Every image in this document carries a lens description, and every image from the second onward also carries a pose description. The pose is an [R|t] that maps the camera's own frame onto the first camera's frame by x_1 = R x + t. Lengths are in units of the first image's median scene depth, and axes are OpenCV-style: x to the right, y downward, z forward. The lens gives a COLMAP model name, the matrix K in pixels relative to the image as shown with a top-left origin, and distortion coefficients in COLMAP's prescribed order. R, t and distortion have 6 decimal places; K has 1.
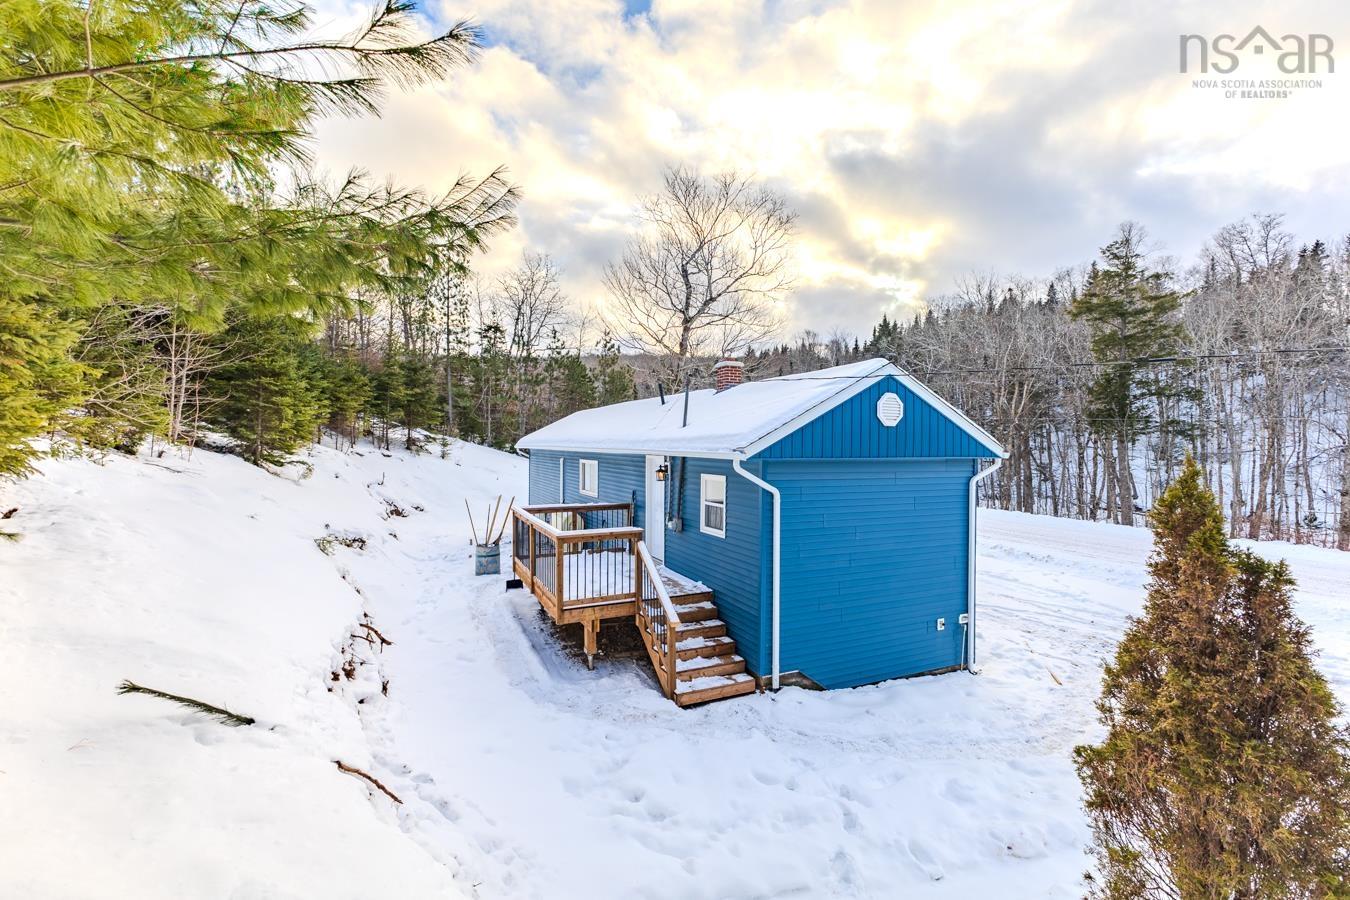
lens RADIAL K [[587.4, 0, 675.0], [0, 587.4, 451.0], [0, 0, 1]] dist [0.013714, -0.003141]
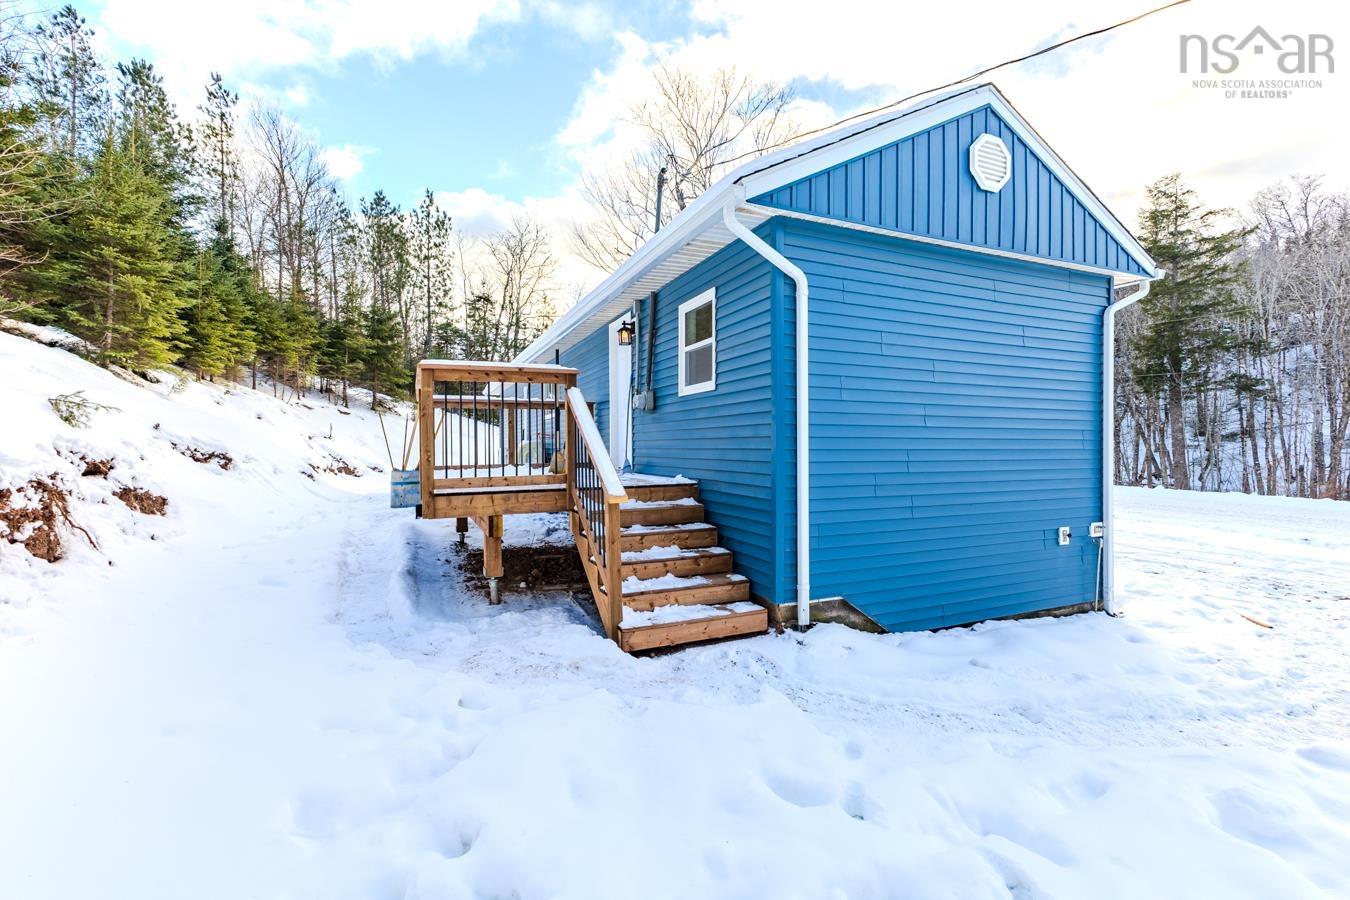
lens RADIAL K [[587.4, 0, 674.4], [0, 587.4, 447.4], [0, 0, 1]] dist [0.013714, -0.003141]
pose [[0.999824, -0.010963, -0.015212, 0.054444], [0.010894, 0.999930, -0.004662, 0.223528], [0.015262, 0.004496, 0.999873, 0.413348]]
